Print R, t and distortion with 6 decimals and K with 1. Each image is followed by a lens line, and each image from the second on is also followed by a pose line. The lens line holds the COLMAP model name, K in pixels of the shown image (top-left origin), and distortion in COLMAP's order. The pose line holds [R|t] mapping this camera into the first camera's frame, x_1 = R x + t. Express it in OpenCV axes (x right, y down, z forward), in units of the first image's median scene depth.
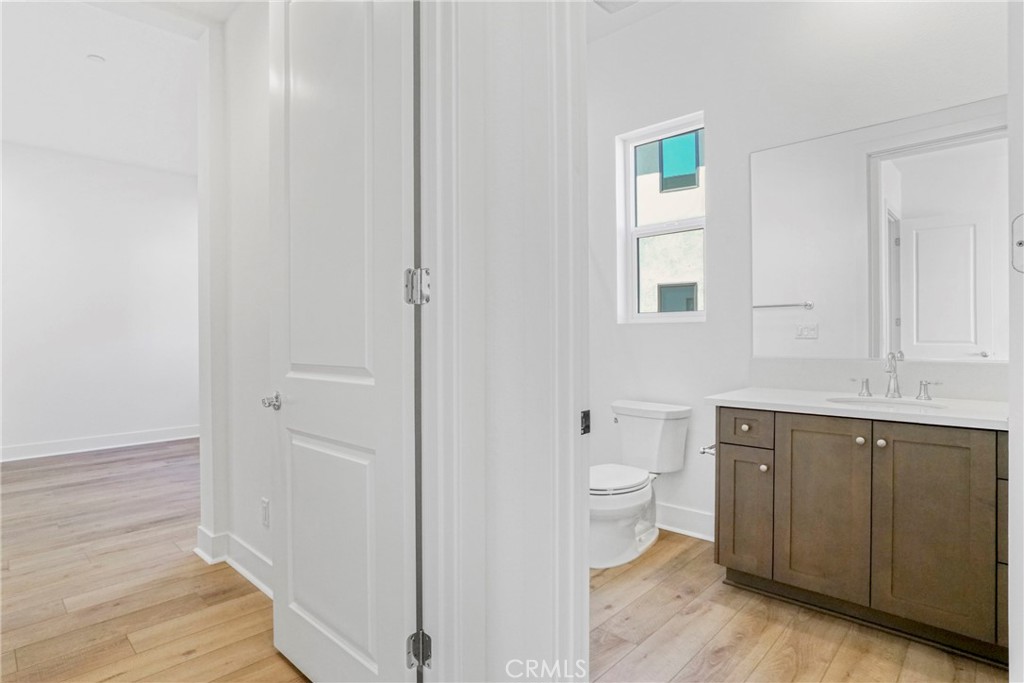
lens RADIAL K [[521.1, 0, 513.7], [0, 521.1, 342.5], [0, 0, 1]] dist [-0.047520, 0.011401]
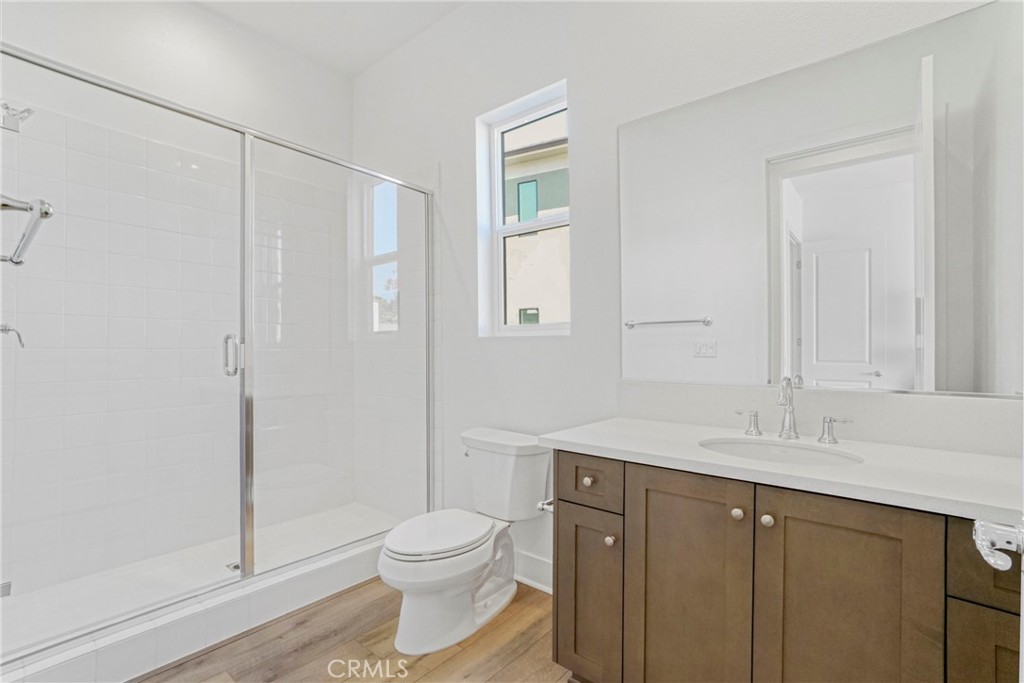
lens RADIAL K [[455.5, 0, 507.4], [0, 455.5, 344.9], [0, 0, 1]] dist [-0.034298, 0.003731]
pose [[0.997554, 0.016489, 0.067929, 0.255475], [-0.014856, 0.999590, -0.024468, -0.007235], [-0.068304, 0.023399, 0.997390, 0.326931]]
